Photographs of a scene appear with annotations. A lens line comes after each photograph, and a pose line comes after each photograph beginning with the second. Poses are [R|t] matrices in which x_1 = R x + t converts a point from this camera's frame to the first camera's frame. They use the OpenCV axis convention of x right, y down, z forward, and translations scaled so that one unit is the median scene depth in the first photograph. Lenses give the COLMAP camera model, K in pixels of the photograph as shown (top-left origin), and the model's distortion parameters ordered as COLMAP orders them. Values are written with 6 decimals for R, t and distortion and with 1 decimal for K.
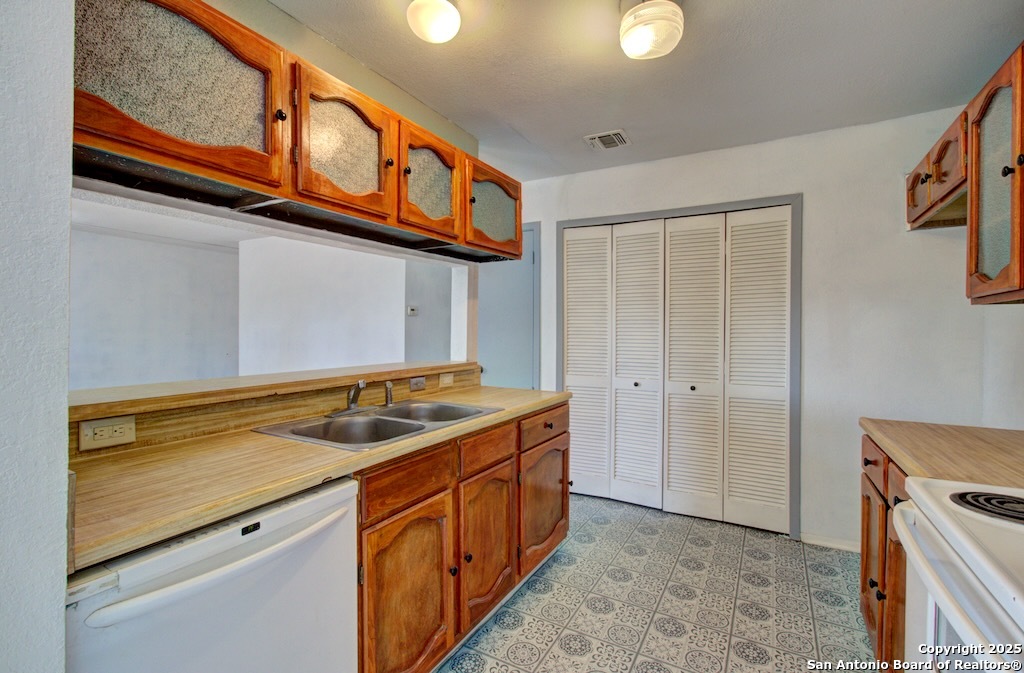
lens RADIAL K [[463.5, 0, 513.7], [0, 463.5, 335.4], [0, 0, 1]] dist [-0.010731, 0.004868]
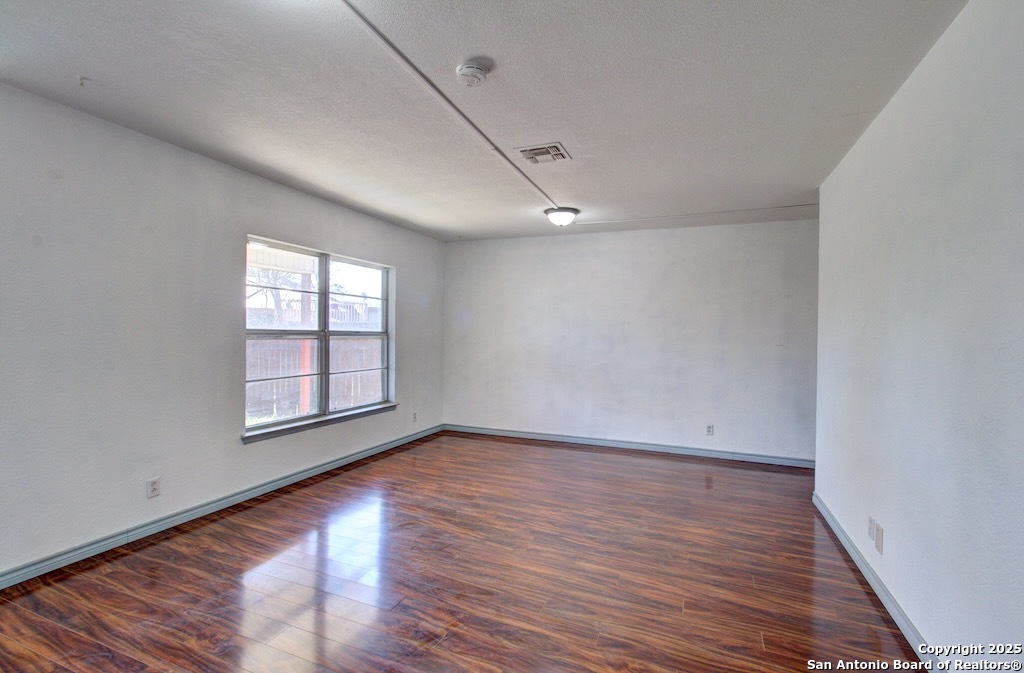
lens RADIAL K [[463.5, 0, 513.0], [0, 463.5, 334.4], [0, 0, 1]] dist [-0.010731, 0.004868]
pose [[0.121442, -0.003589, -0.992592, -0.194489], [-0.019029, 0.999801, -0.005943, -0.026411], [0.992416, 0.019609, 0.121350, 1.639917]]
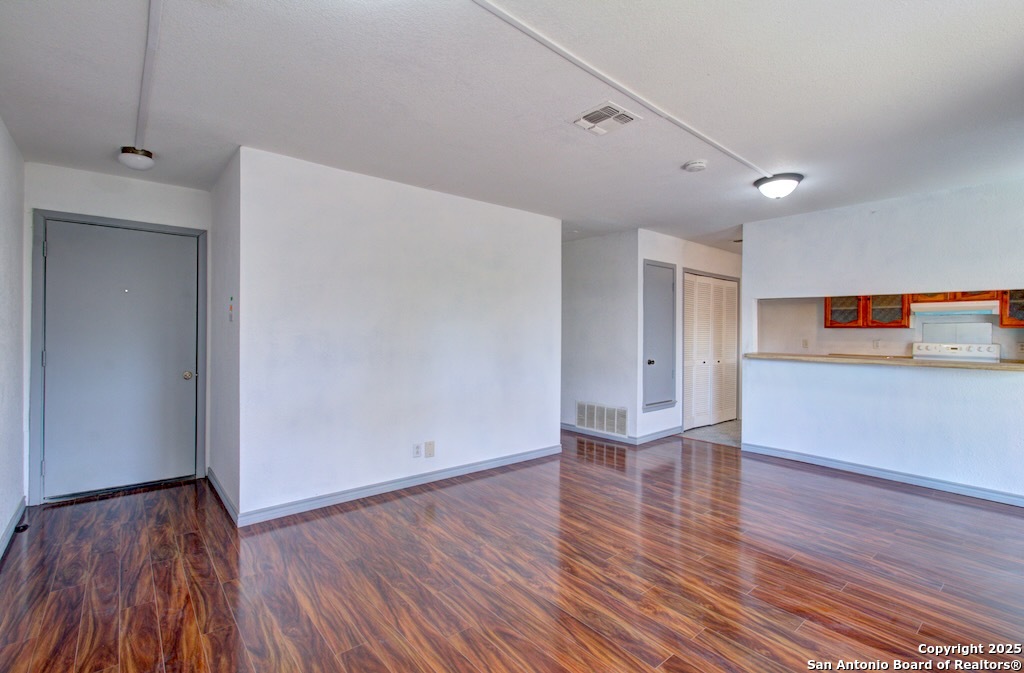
lens RADIAL K [[463.5, 0, 513.0], [0, 463.5, 338.2], [0, 0, 1]] dist [-0.010731, 0.004868]
pose [[0.351315, -0.014867, 0.936139, -2.805296], [-0.000761, 0.999869, 0.016164, -0.036123], [-0.936257, -0.006391, 0.351257, 1.690872]]
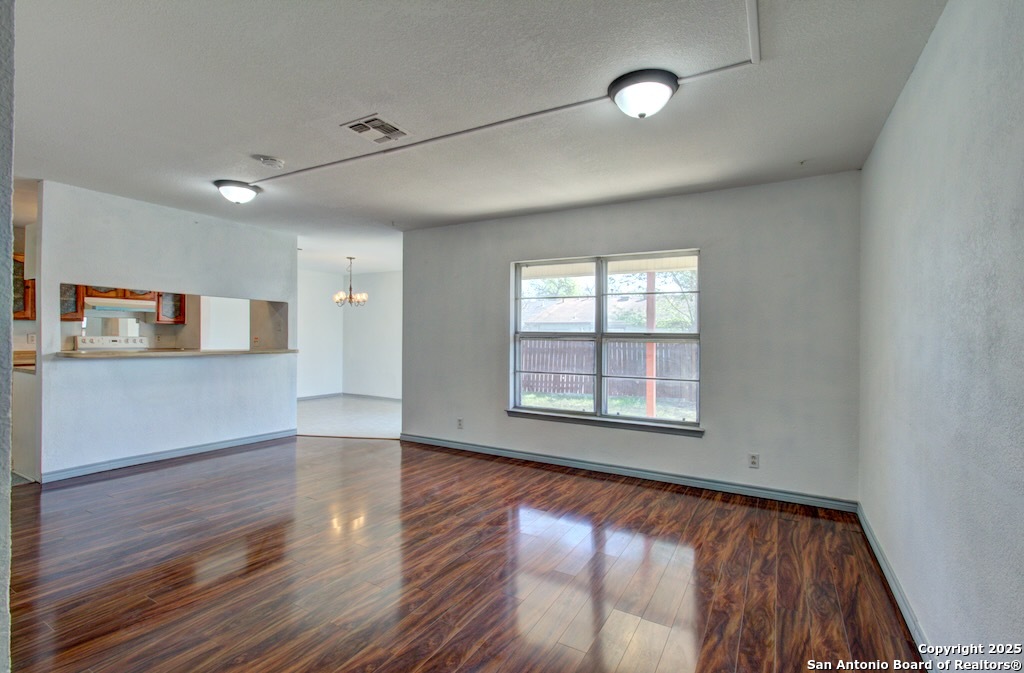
lens RADIAL K [[463.5, 0, 510.3], [0, 463.5, 334.7], [0, 0, 1]] dist [-0.010731, 0.004868]
pose [[-0.999764, -0.018027, 0.012106, -1.979692], [-0.017977, 0.999829, 0.004245, -0.032715], [-0.012180, 0.004026, -0.999918, 3.169875]]
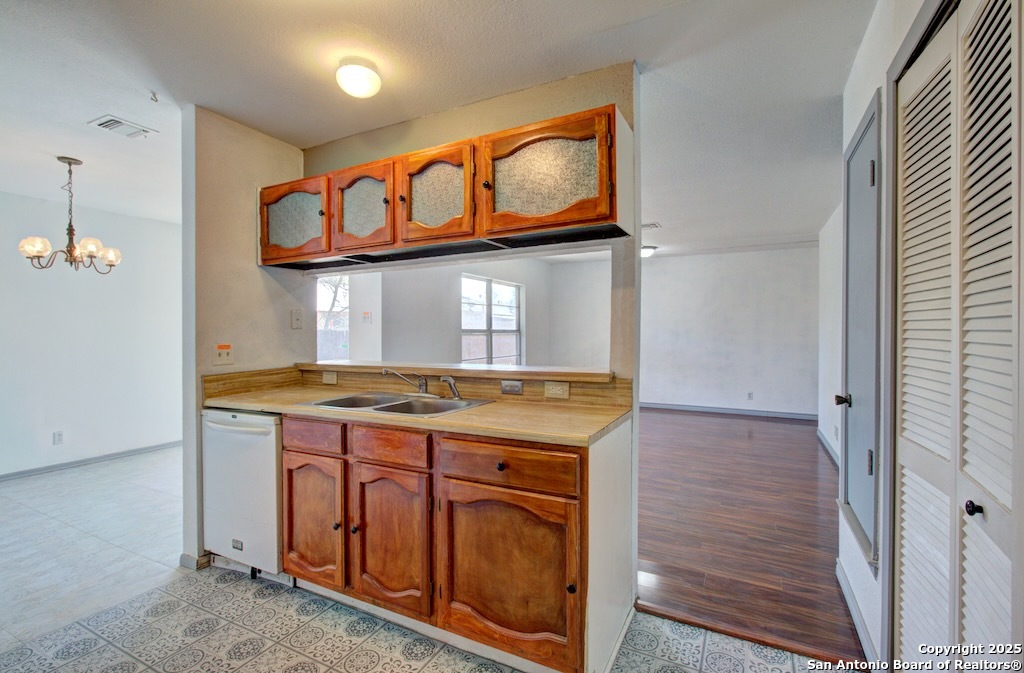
lens RADIAL K [[463.5, 0, 512.5], [0, 463.5, 334.9], [0, 0, 1]] dist [-0.010731, 0.004868]
pose [[0.031930, 0.000949, -0.999490, 0.866834], [-0.005774, 0.999983, 0.000765, -0.005439], [0.999473, 0.005746, 0.031935, 1.107612]]
